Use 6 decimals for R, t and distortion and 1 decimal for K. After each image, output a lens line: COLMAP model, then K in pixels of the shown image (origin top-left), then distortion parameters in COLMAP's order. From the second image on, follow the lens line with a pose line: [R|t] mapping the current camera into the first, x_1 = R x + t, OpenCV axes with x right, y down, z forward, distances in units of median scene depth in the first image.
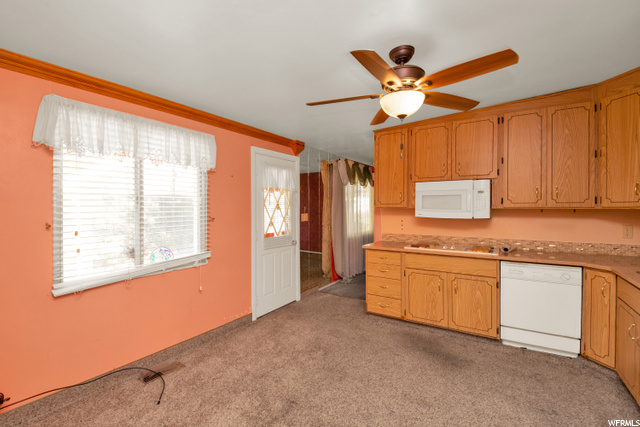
lens RADIAL K [[283.3, 0, 320.0], [0, 283.3, 213.5], [0, 0, 1]] dist [-0.000349, -0.000298]
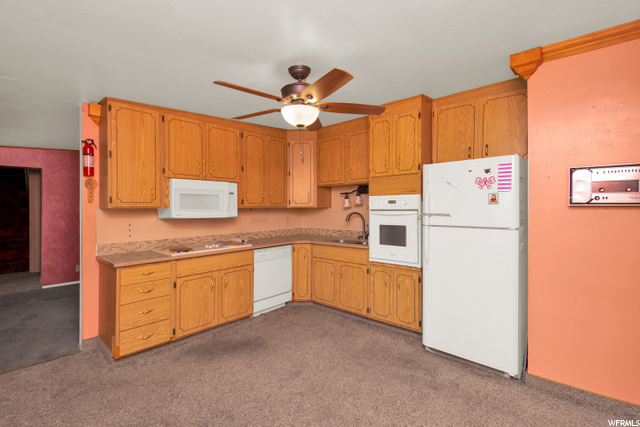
lens RADIAL K [[295.1, 0, 321.2], [0, 295.1, 208.7], [0, 0, 1]] dist [-0.000045, -0.000475]
pose [[0.173541, -0.005920, 0.984809, -0.540466], [0.026241, 0.999655, 0.001385, -0.006854], [-0.984477, 0.025602, 0.173637, 0.446092]]
